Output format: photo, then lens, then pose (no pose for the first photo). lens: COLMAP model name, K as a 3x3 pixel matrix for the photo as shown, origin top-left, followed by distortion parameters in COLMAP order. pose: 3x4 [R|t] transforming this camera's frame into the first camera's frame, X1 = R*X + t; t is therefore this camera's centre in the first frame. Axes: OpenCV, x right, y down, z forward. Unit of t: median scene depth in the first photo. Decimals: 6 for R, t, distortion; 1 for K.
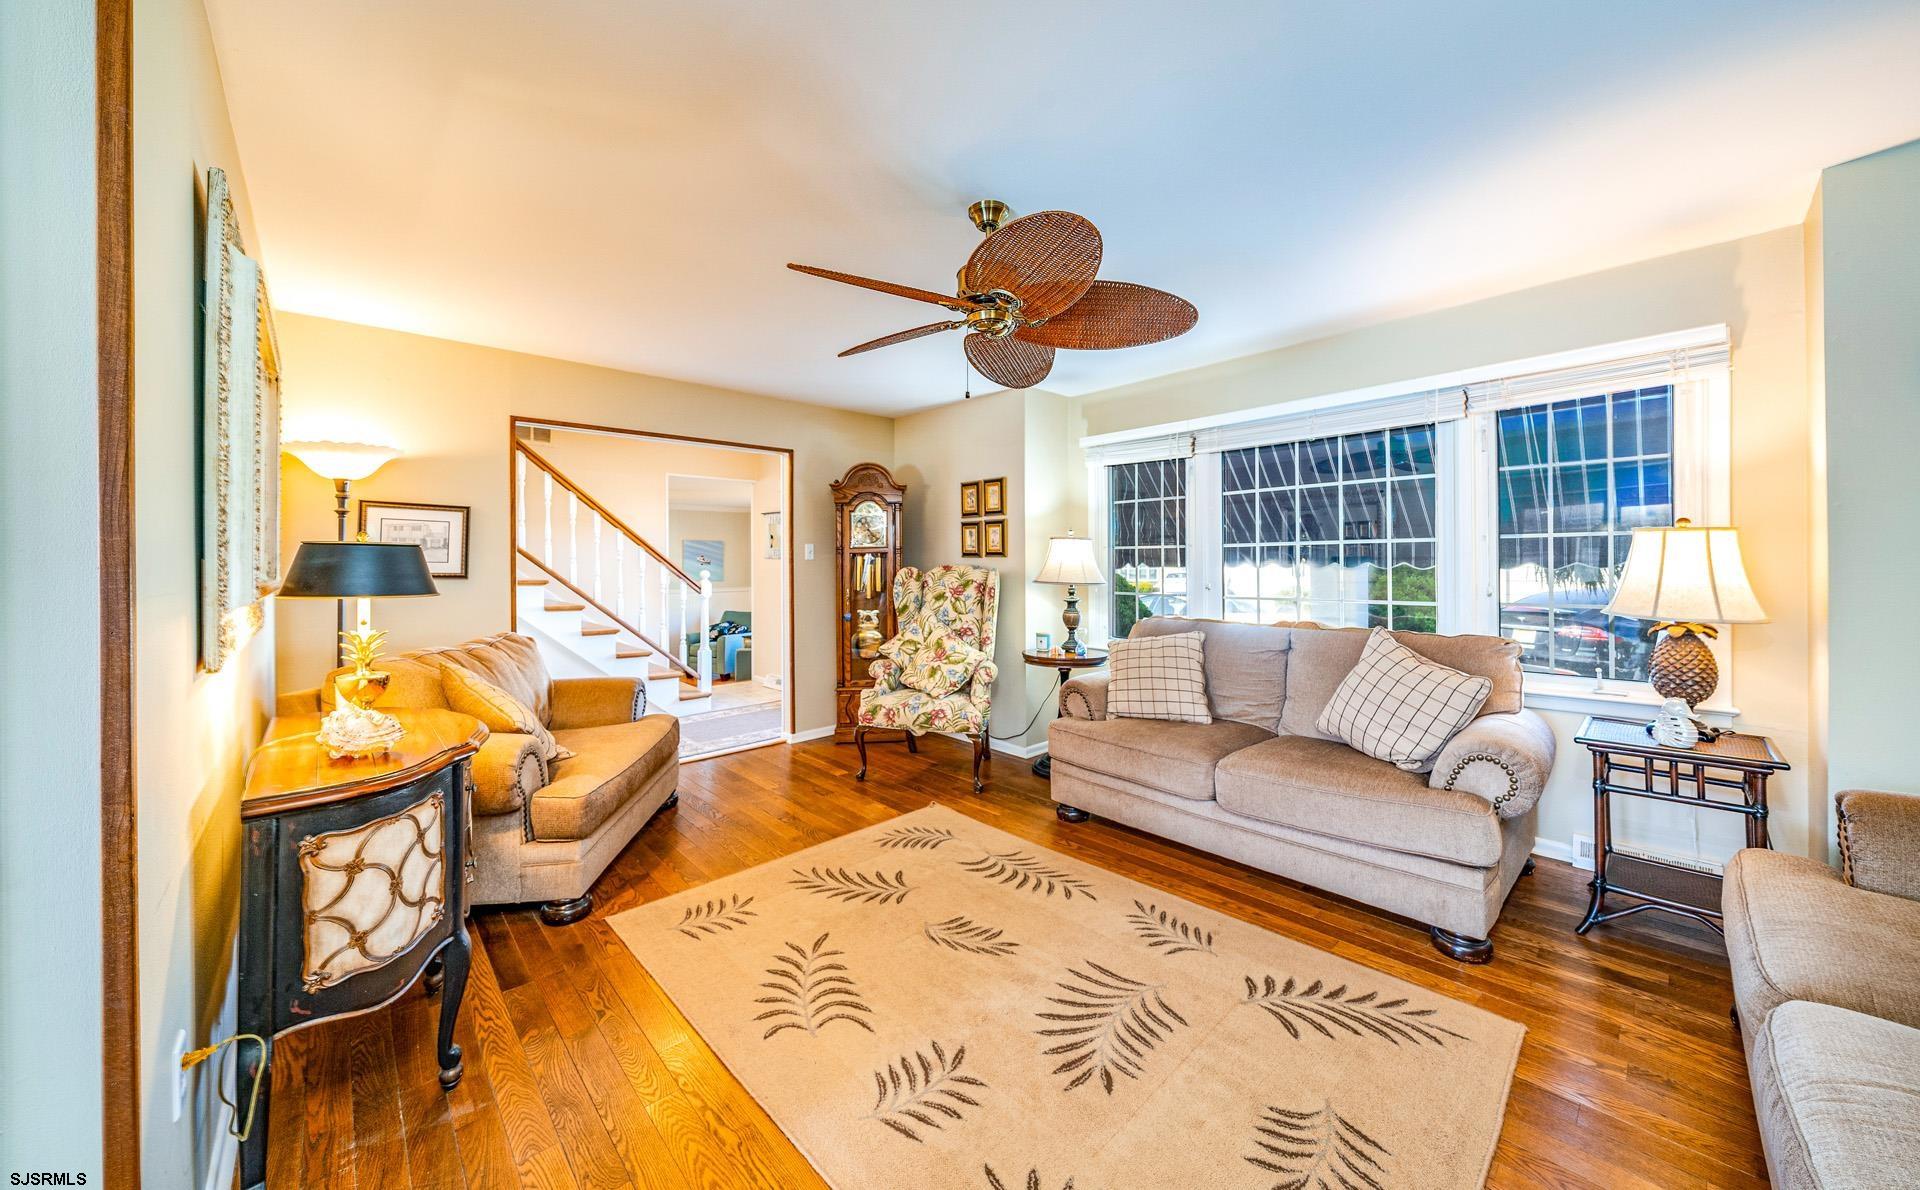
lens RADIAL K [[669.9, 0, 952.2], [0, 669.9, 560.0], [0, 0, 1]] dist [-0.003203, -0.000188]
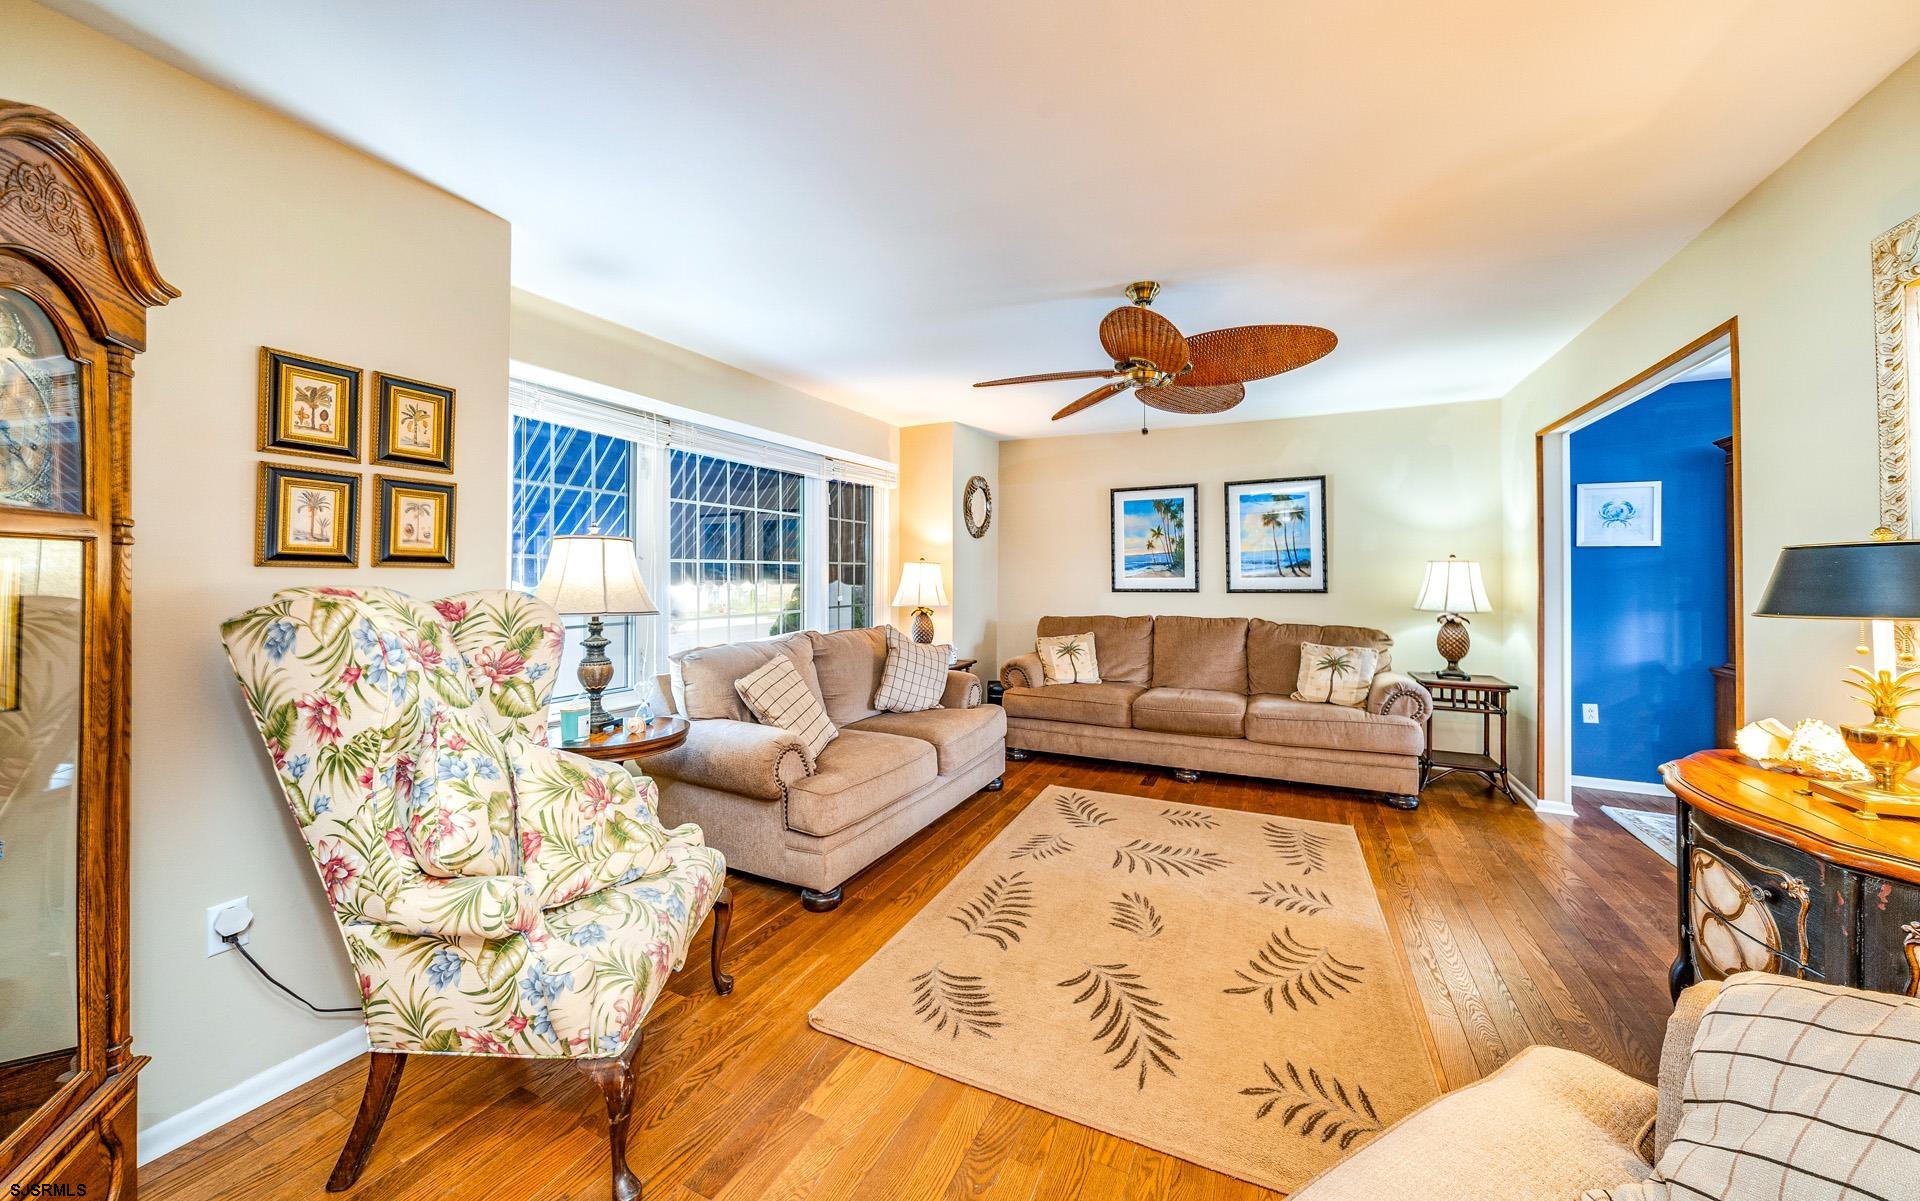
lens RADIAL K [[669.9, 0, 960.4], [0, 669.9, 567.5], [0, 0, 1]] dist [-0.003203, -0.000188]
pose [[-0.364715, 0.019366, 0.930918, -0.776388], [0.000974, 0.999791, -0.020417, 0.008228], [-0.931119, -0.006540, -0.364657, 1.428908]]
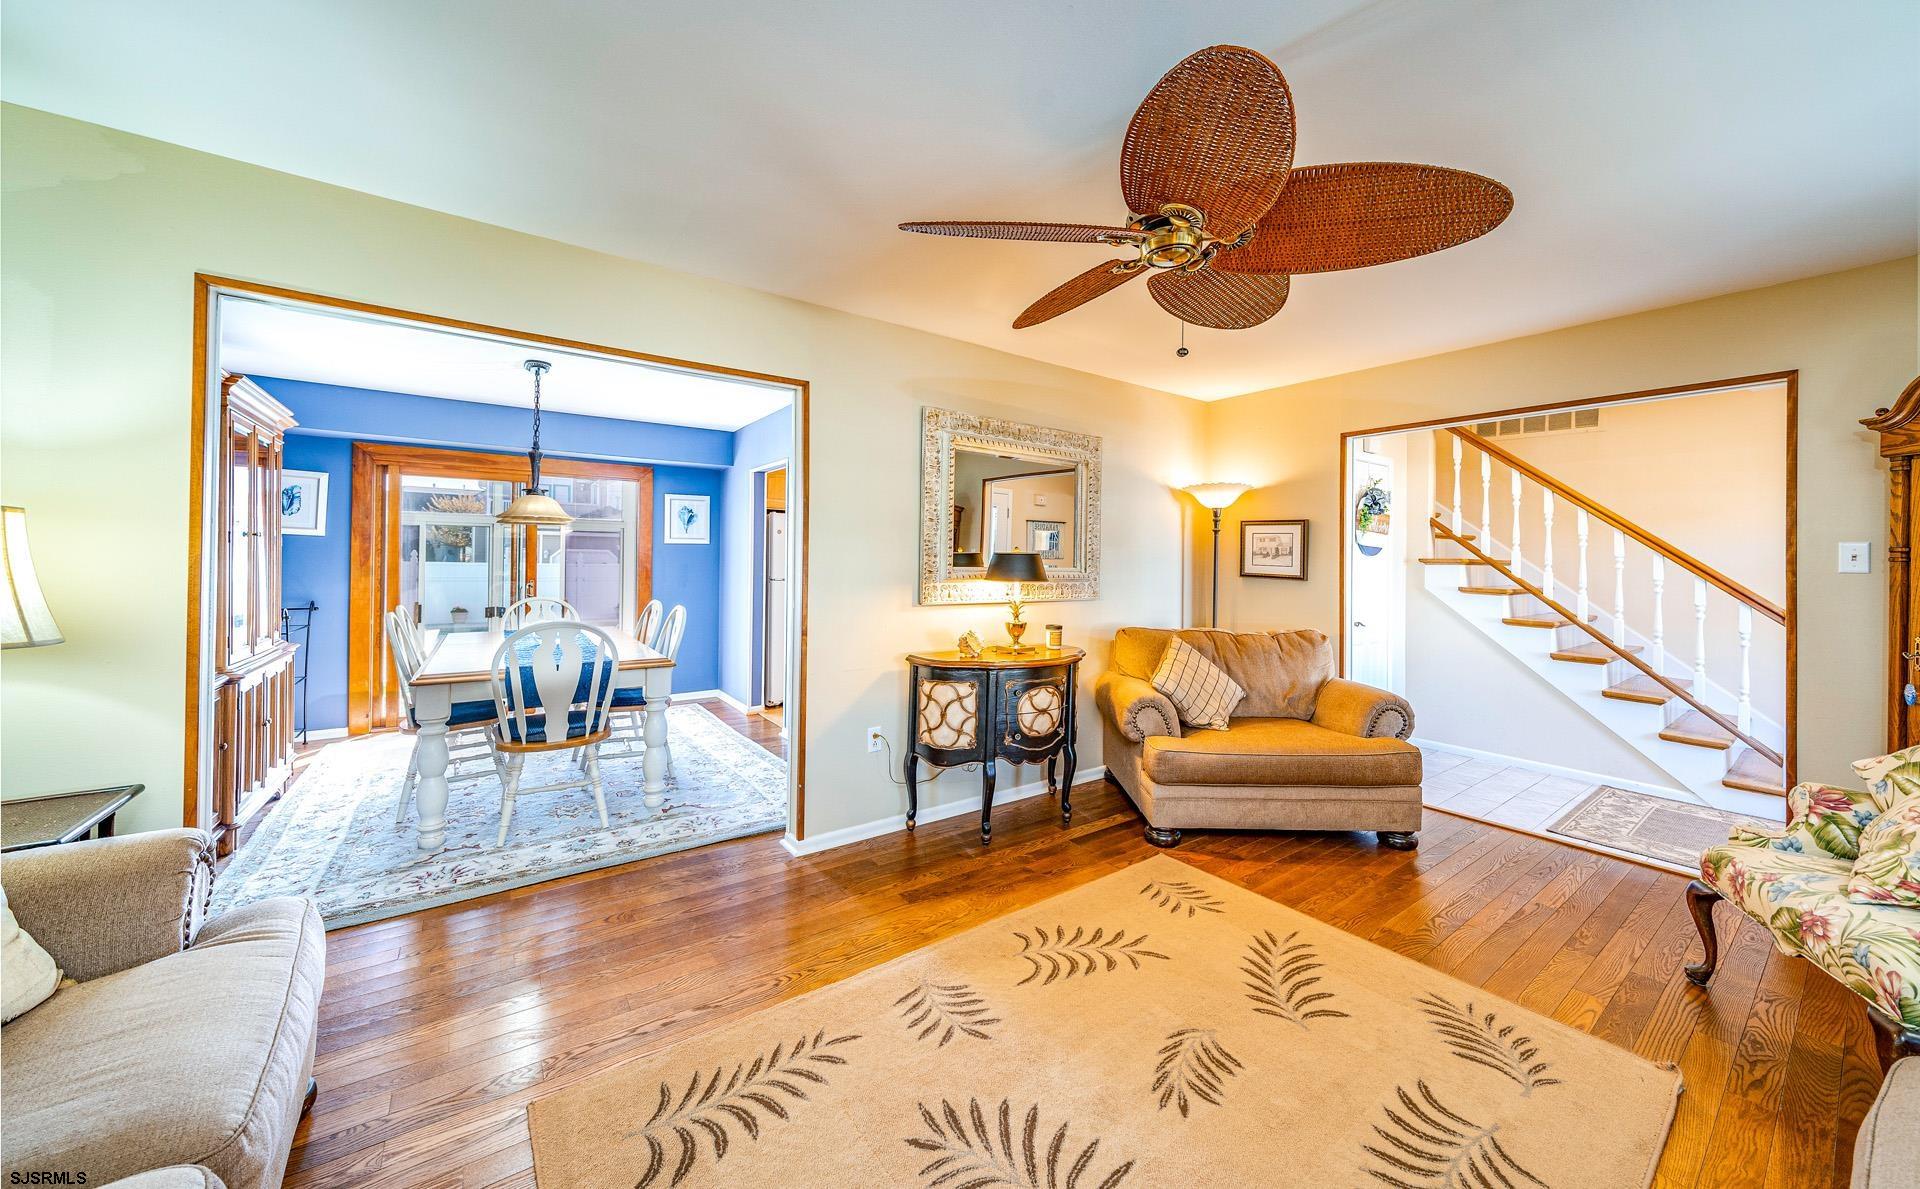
lens RADIAL K [[669.9, 0, 961.0], [0, 669.9, 558.7], [0, 0, 1]] dist [-0.003203, -0.000188]
pose [[-0.122119, -0.000323, -0.992515, 0.683720], [-0.011589, 0.999932, 0.001100, -0.006672], [0.992448, 0.011637, -0.122115, 0.703135]]
